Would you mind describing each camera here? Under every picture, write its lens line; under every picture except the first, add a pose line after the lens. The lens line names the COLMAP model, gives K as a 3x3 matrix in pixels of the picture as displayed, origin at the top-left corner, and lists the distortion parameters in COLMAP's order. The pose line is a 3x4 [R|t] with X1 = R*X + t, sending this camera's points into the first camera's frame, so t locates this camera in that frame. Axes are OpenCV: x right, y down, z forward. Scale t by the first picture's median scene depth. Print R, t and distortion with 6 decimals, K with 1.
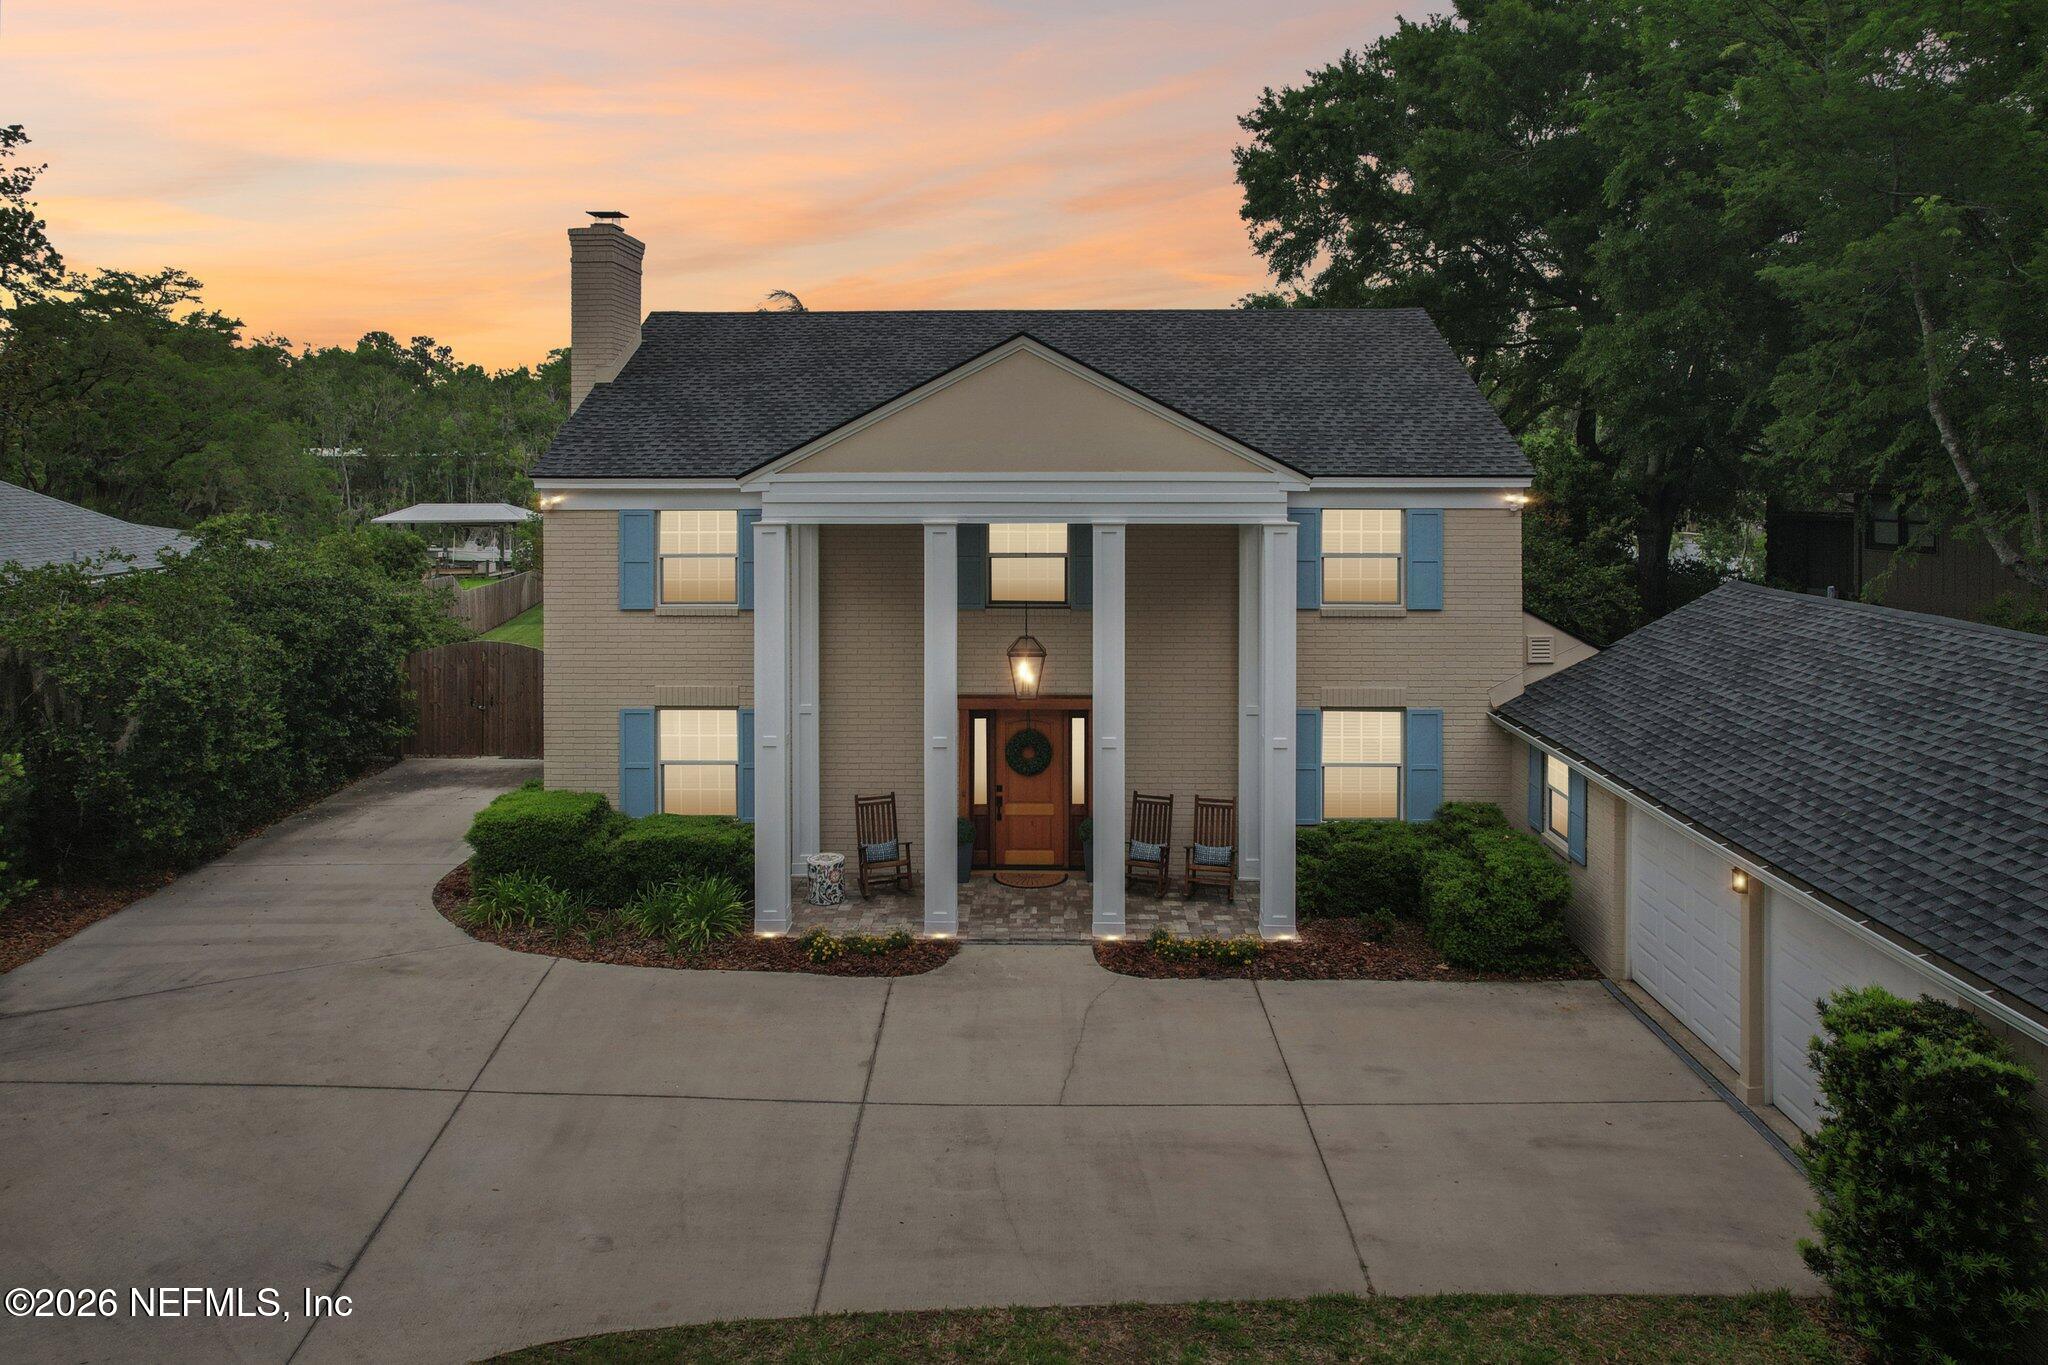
lens RADIAL K [[1352.9, 0, 1024.0], [0, 1352.9, 682.5], [0, 0, 1]] dist [-0.073160, 0.062512]
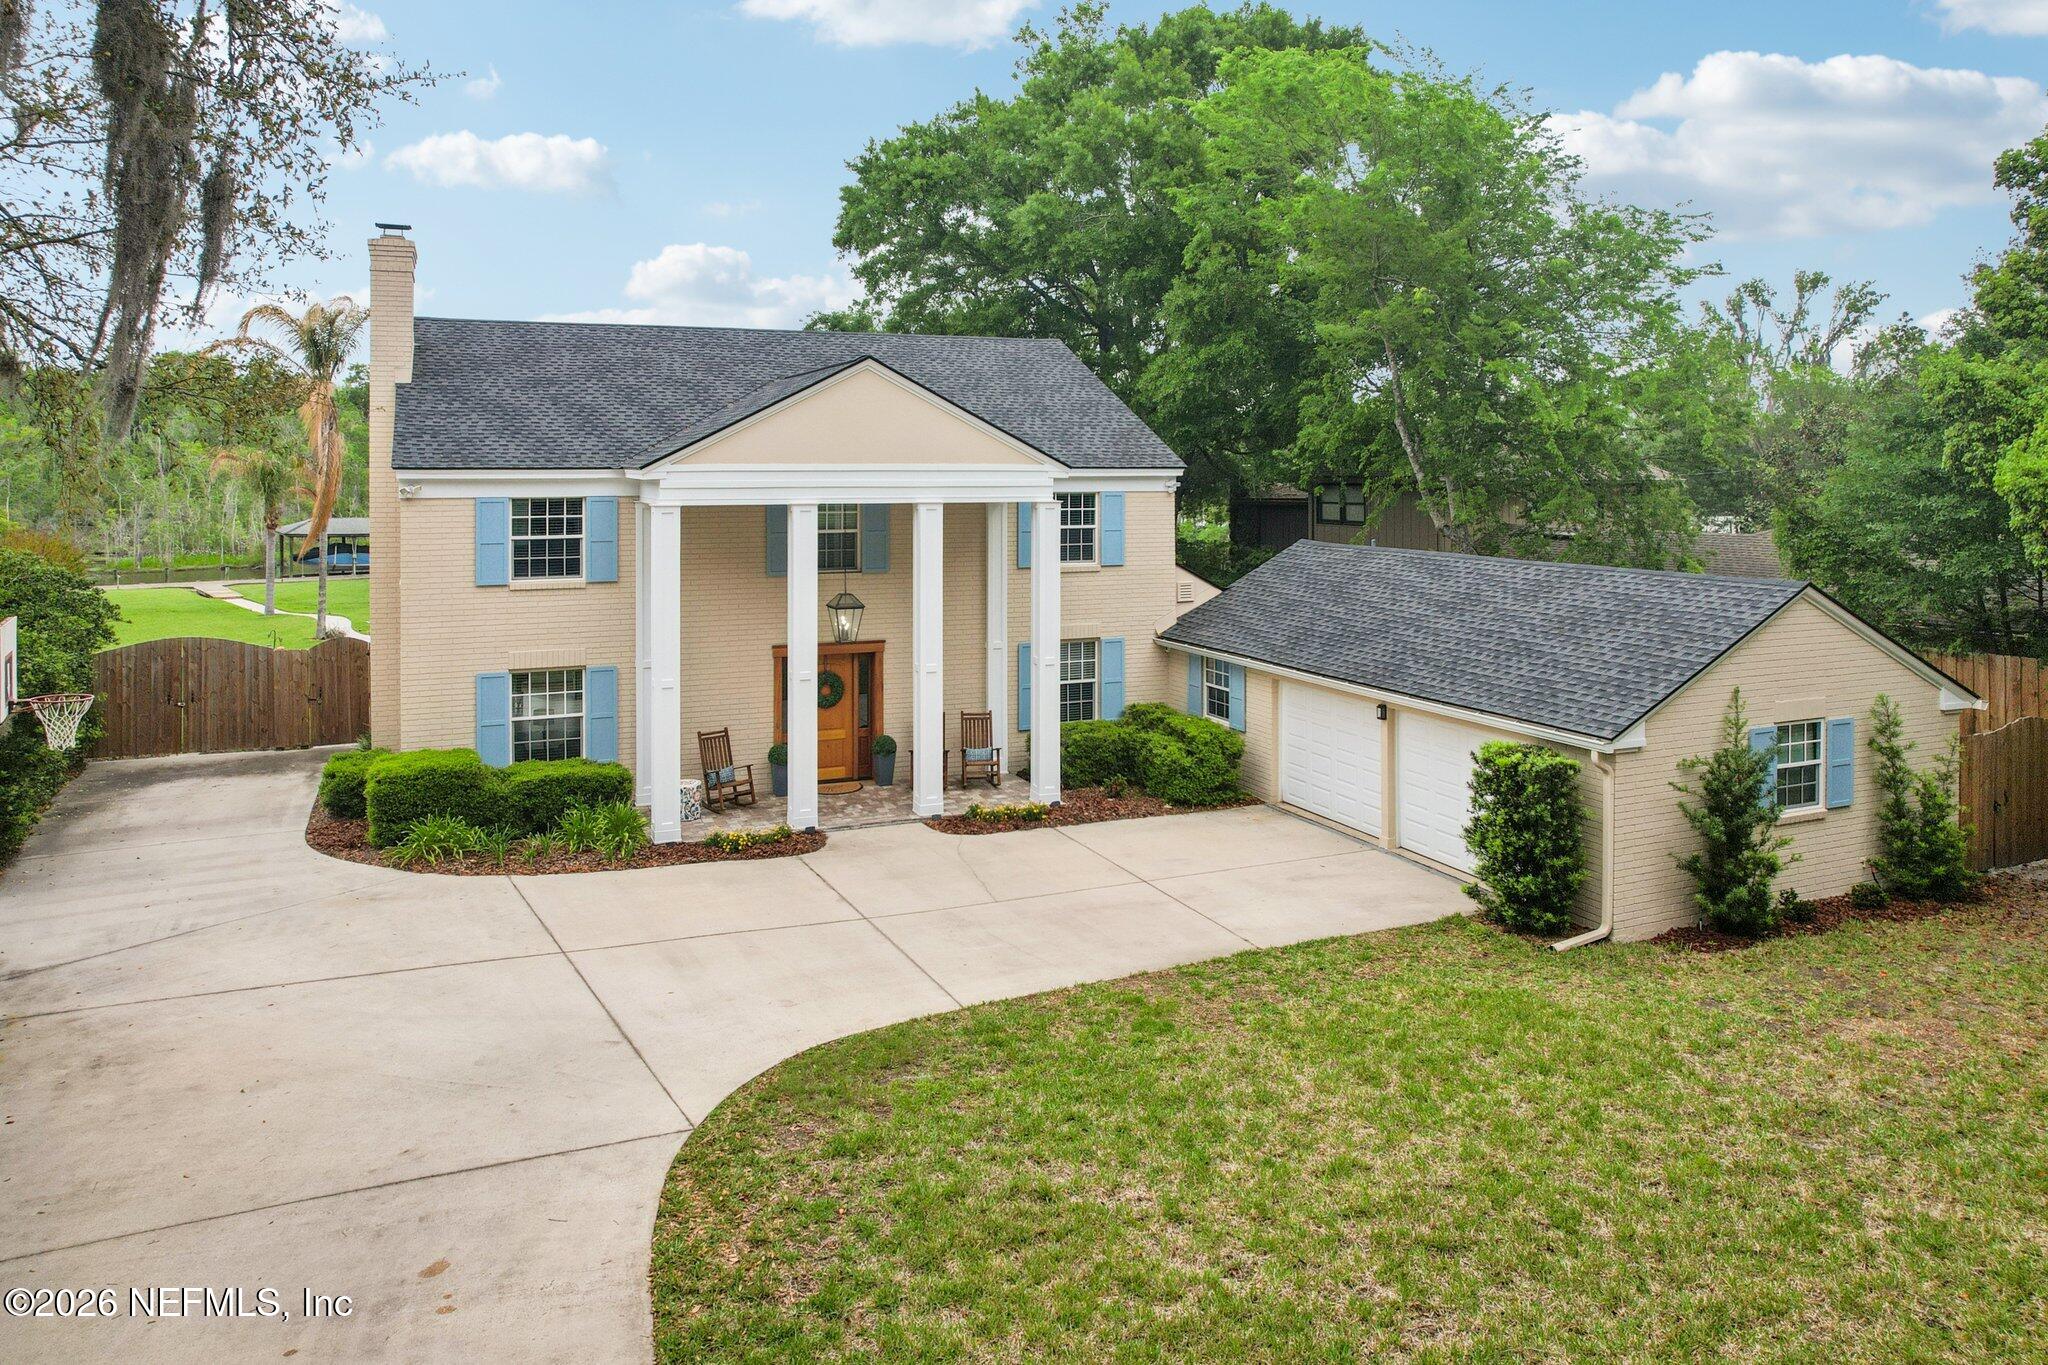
lens RADIAL K [[1270.5, 0, 1021.2], [0, 1270.5, 741.4], [0, 0, 1]] dist [-0.033003, 0.000720]
pose [[0.920649, -0.079458, 0.382219, -0.325814], [0.058582, 0.996101, 0.065968, 0.037372], [-0.385970, -0.038342, 0.921714, -0.190541]]
